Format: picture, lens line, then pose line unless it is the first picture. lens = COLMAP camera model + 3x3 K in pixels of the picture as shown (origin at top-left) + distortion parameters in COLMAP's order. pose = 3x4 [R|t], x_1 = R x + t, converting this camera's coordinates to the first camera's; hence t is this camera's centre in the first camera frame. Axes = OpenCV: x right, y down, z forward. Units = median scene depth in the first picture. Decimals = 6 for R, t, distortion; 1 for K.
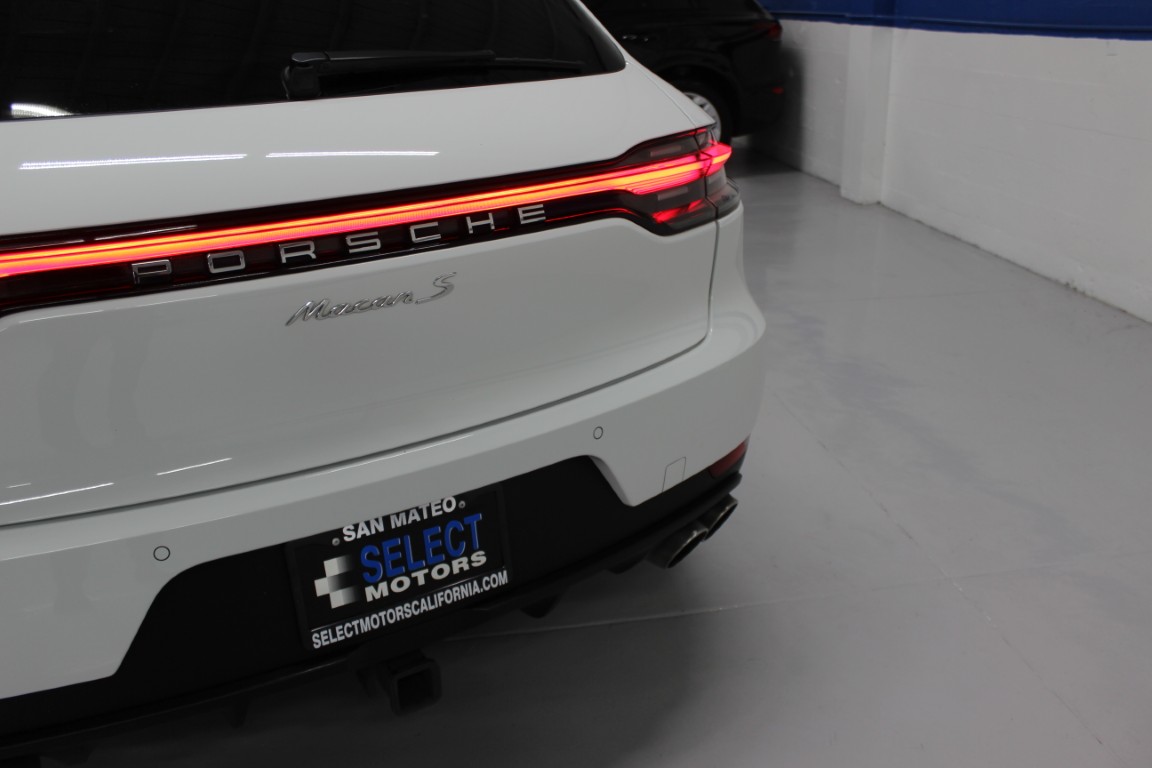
lens RADIAL K [[941.8, 0, 575.8], [0, 941.8, 400.5], [0, 0, 1]] dist [-0.089992, 0.001799]
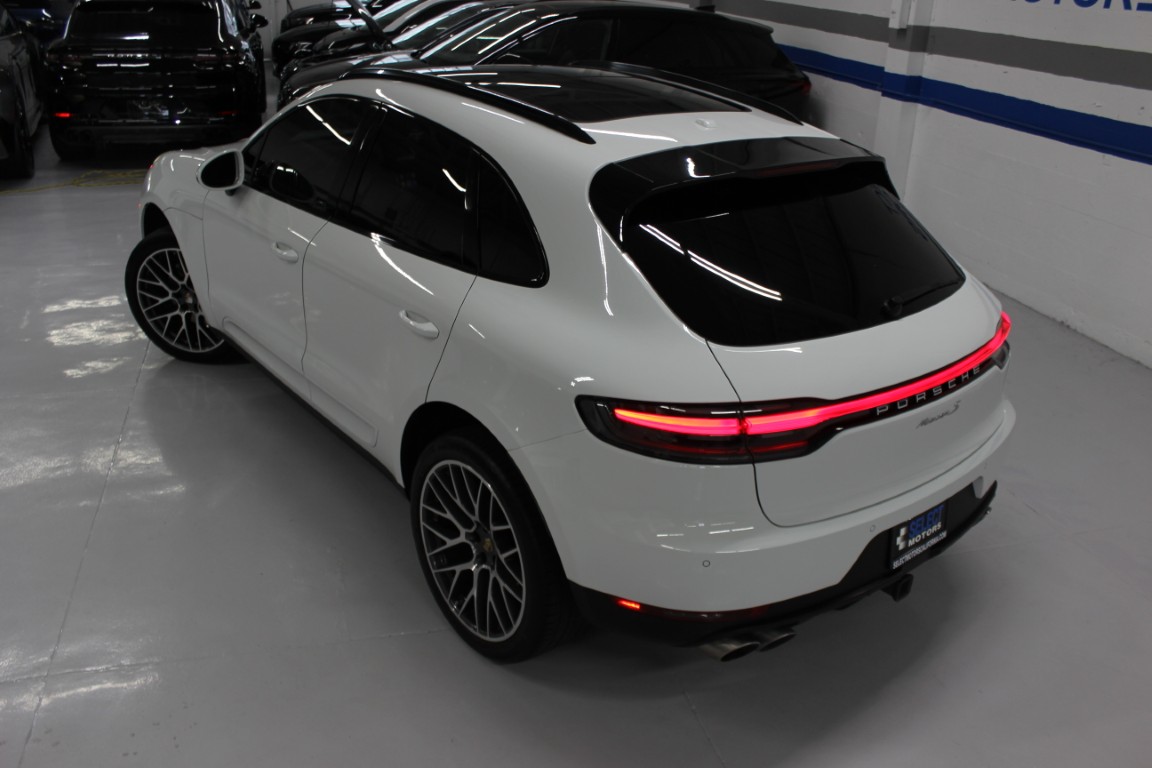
lens RADIAL K [[1018.8, 0, 576.0], [0, 1018.8, 384.0], [0, 0, 1]] dist [-0.197646, 0.196889]
pose [[0.989140, 0.002048, 0.146960, -1.342066], [-0.005846, 0.999660, 0.025418, -0.221626], [-0.146858, -0.026001, 0.988816, -1.184988]]
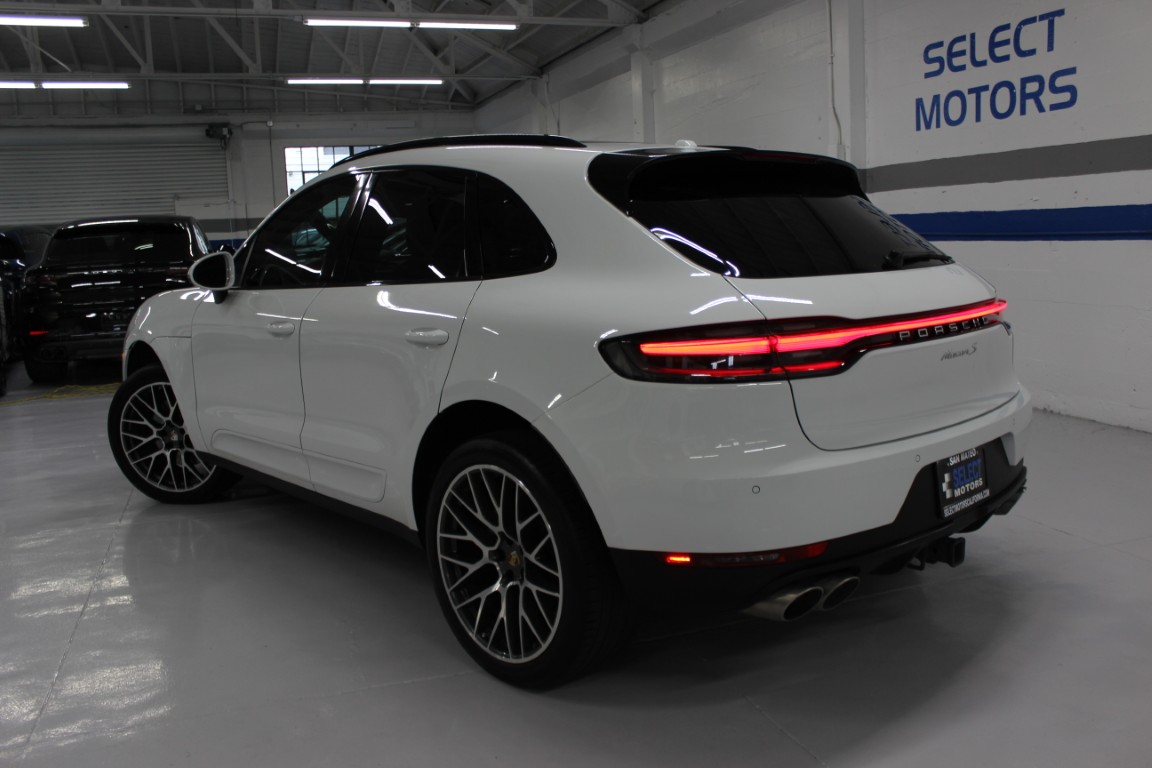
lens RADIAL K [[1018.8, 0, 576.0], [0, 1018.8, 384.0], [0, 0, 1]] dist [-0.197646, 0.196889]
pose [[0.980778, -0.047928, 0.189149, -1.471329], [0.093630, 0.966073, -0.240701, 0.427918], [-0.171195, 0.253785, 0.951990, -1.040148]]
